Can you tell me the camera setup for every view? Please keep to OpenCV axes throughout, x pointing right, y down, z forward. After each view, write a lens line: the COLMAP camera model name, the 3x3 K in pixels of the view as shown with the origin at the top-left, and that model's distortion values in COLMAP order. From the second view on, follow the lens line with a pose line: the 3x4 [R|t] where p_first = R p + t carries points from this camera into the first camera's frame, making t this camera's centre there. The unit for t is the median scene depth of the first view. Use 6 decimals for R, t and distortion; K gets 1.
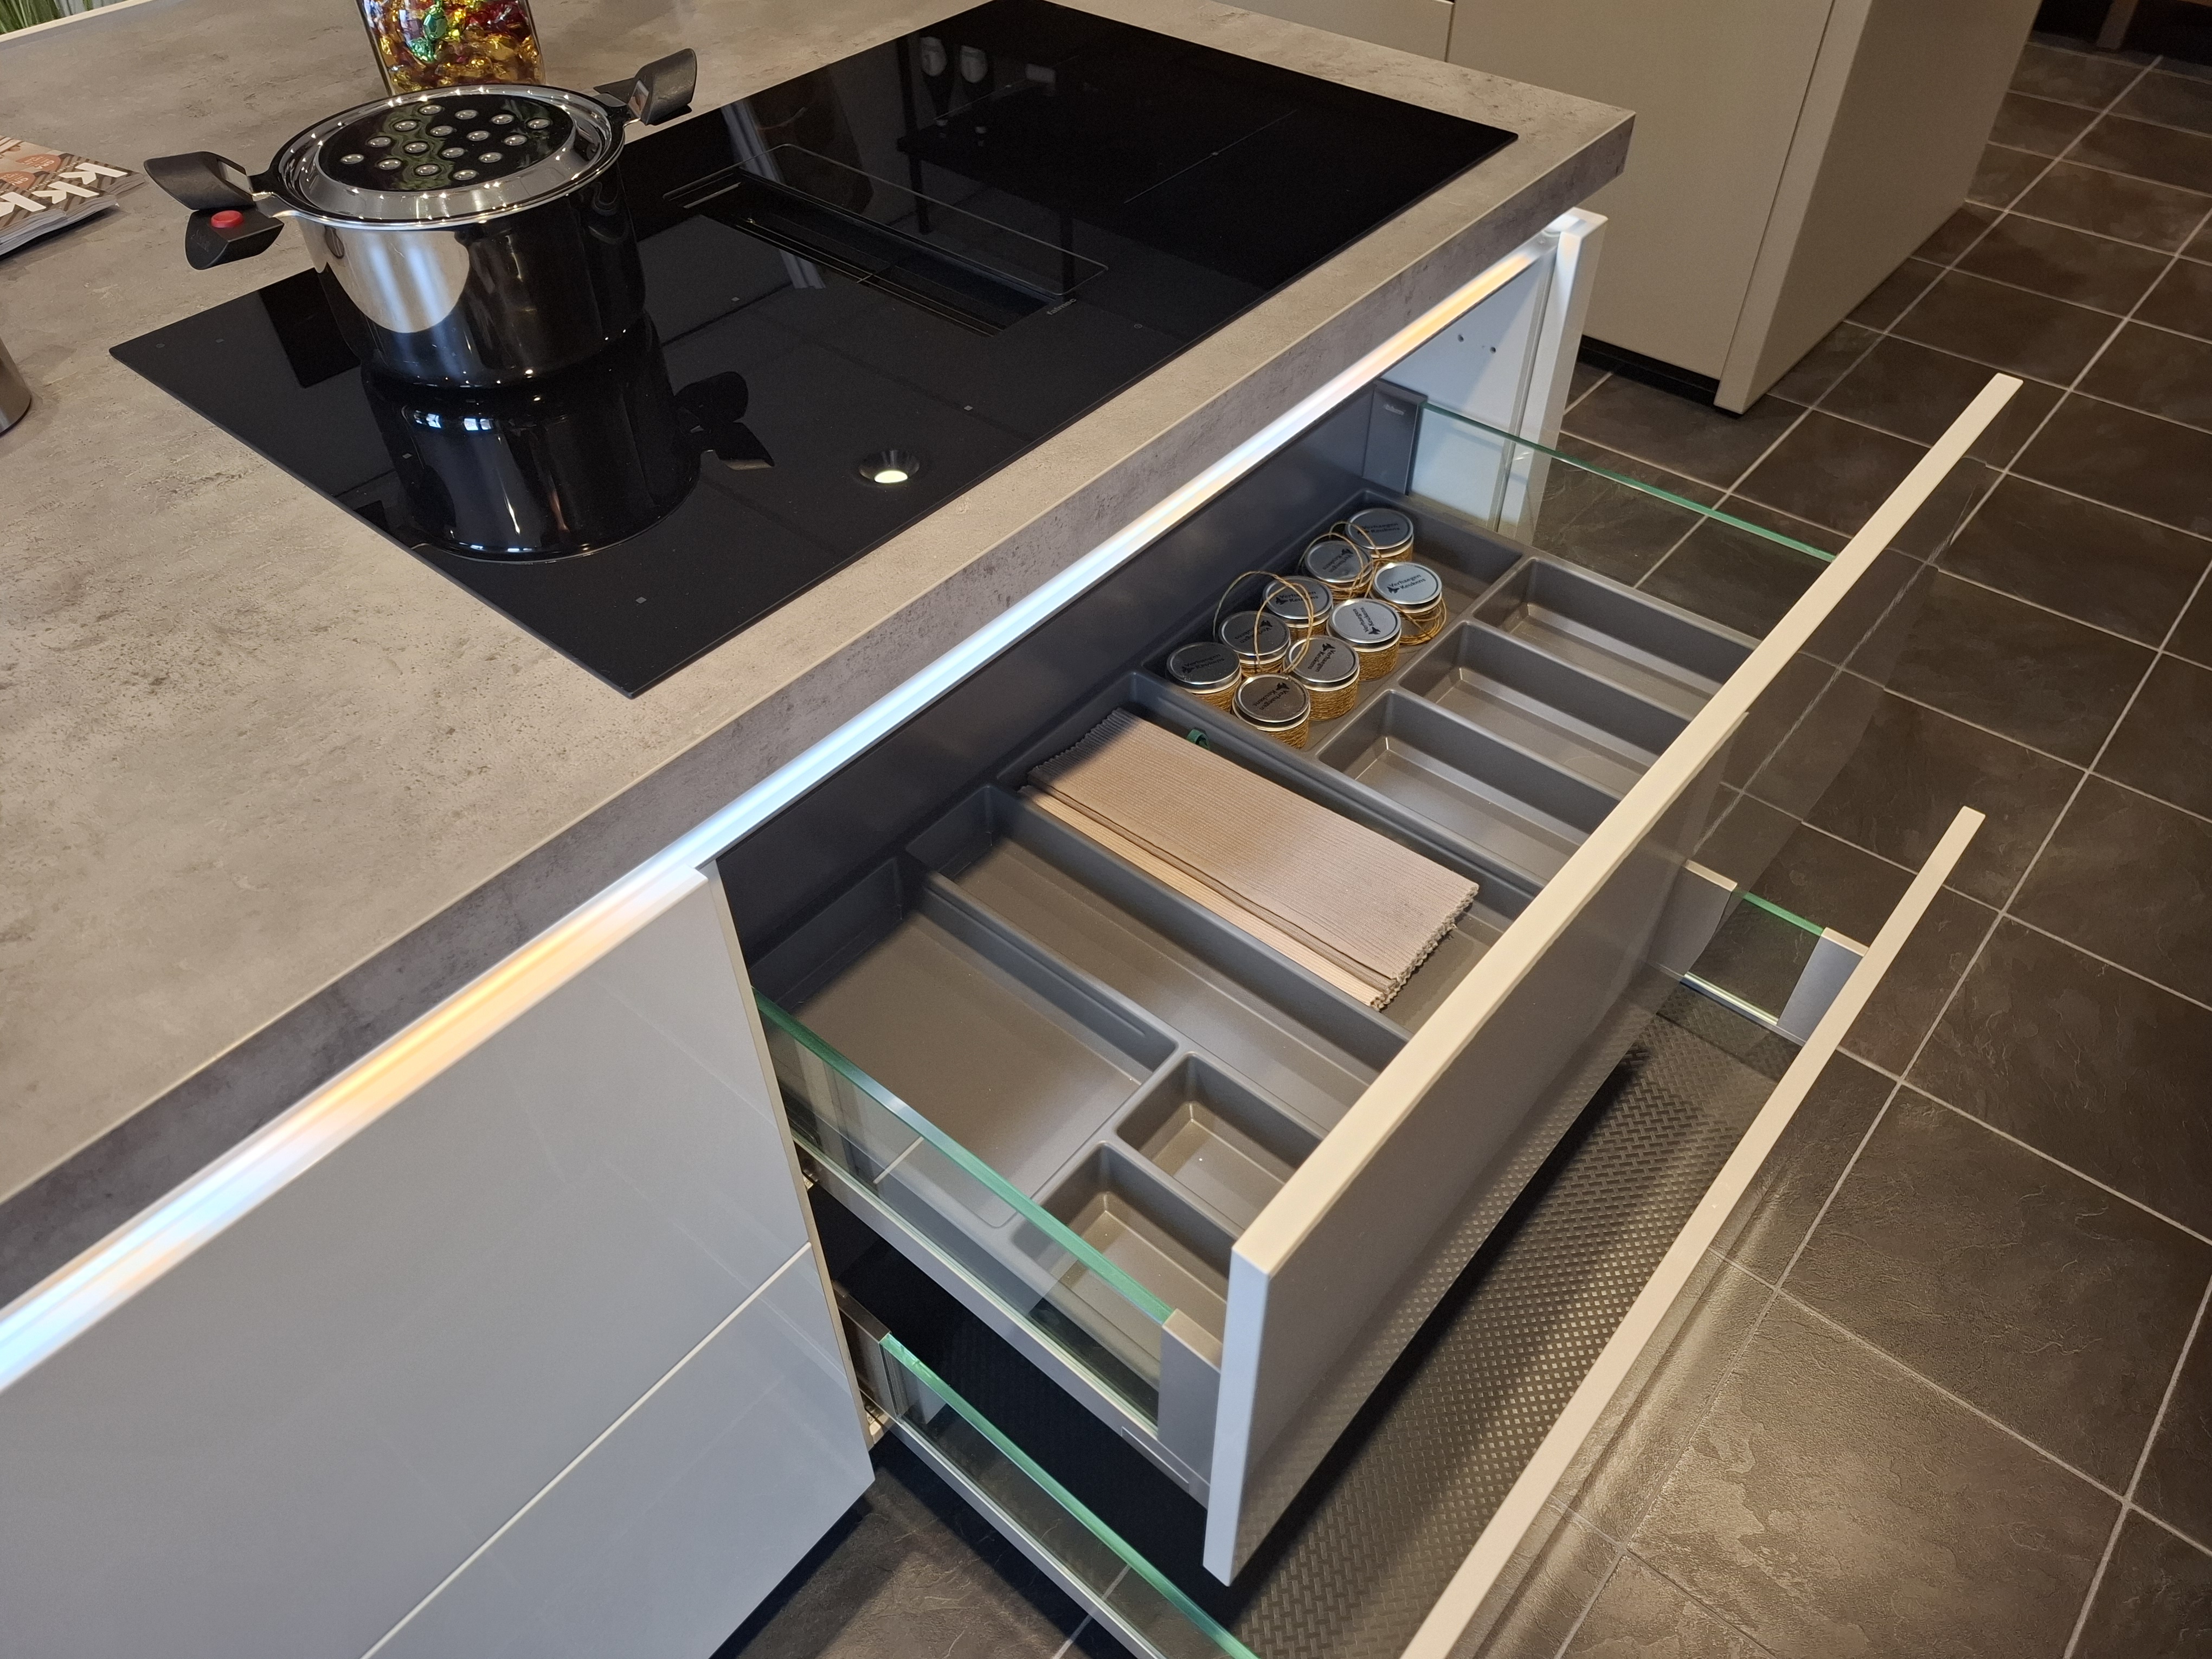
lens RADIAL K [[1562.5, 0, 1106.0], [0, 1562.5, 829.5], [0, 0, 1]] dist [0.013206, 0.002880]
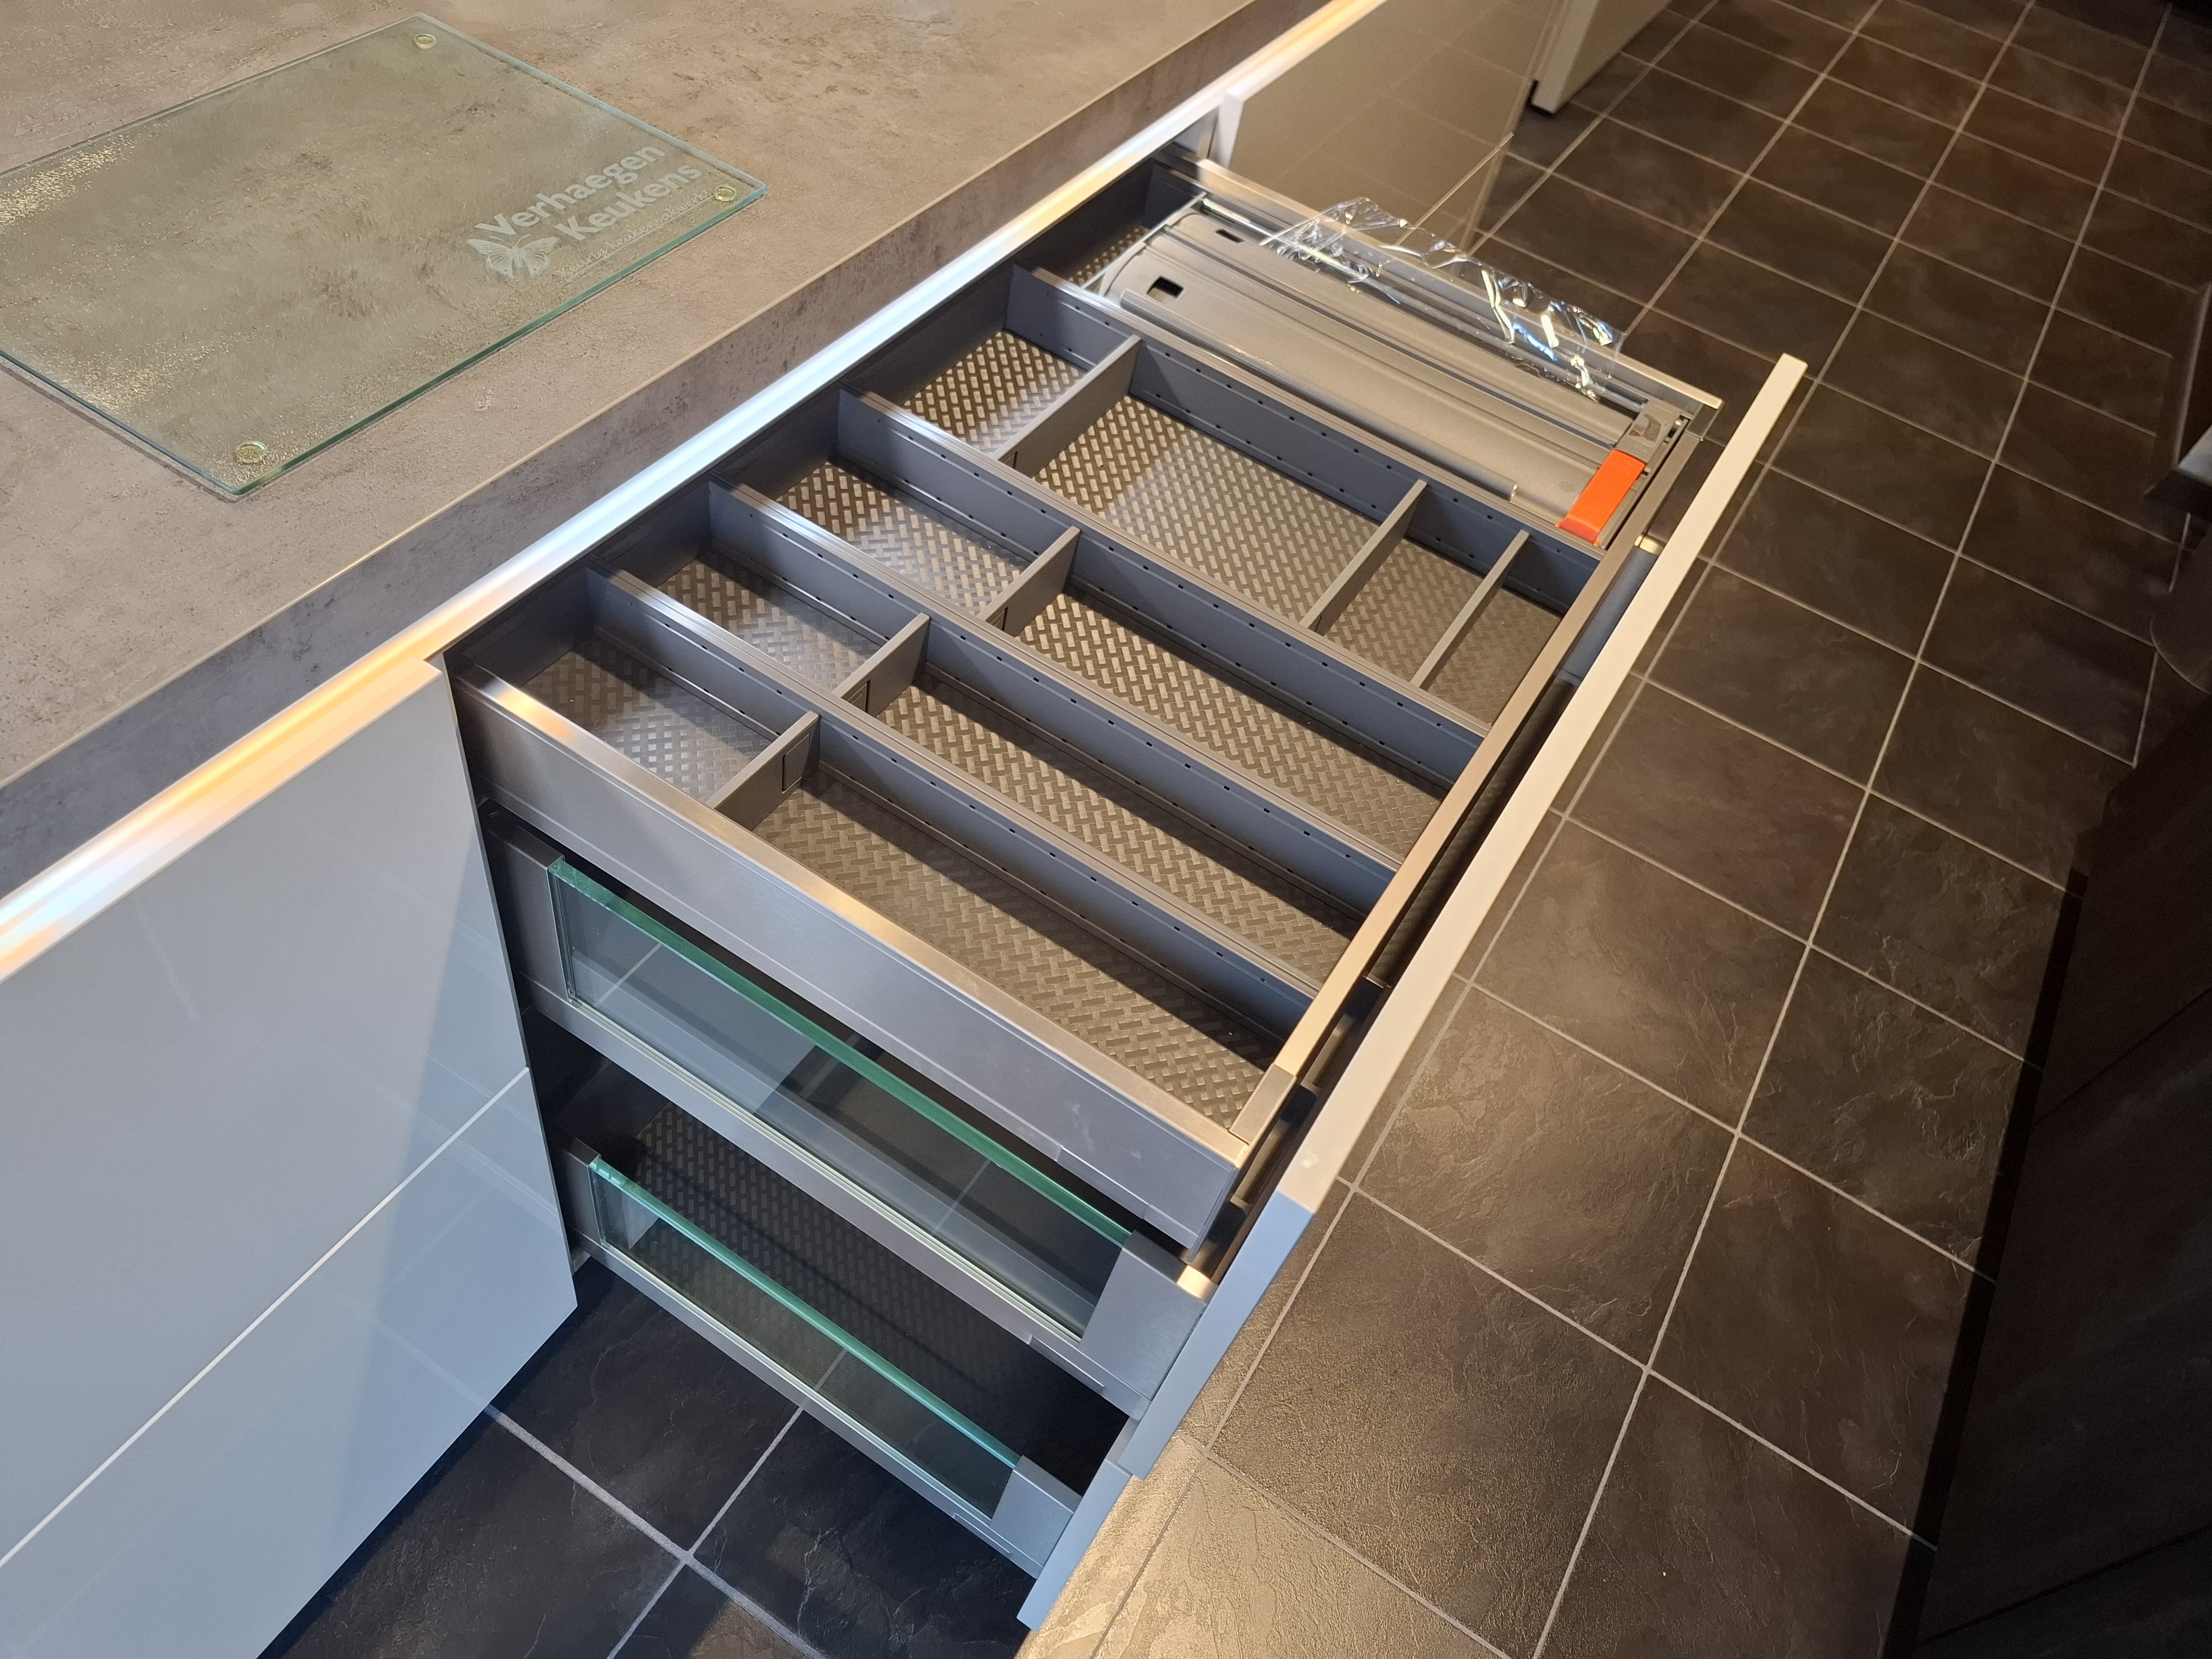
lens RADIAL K [[1539.3, 0, 1058.7], [0, 1539.3, 824.8], [0, 0, 1]] dist [0.058274, 0.000369]
pose [[0.983051, -0.018704, 0.182377, -0.164260], [0.002633, 0.996120, 0.087965, 0.141539], [-0.183315, -0.085994, 0.979286, -0.136496]]
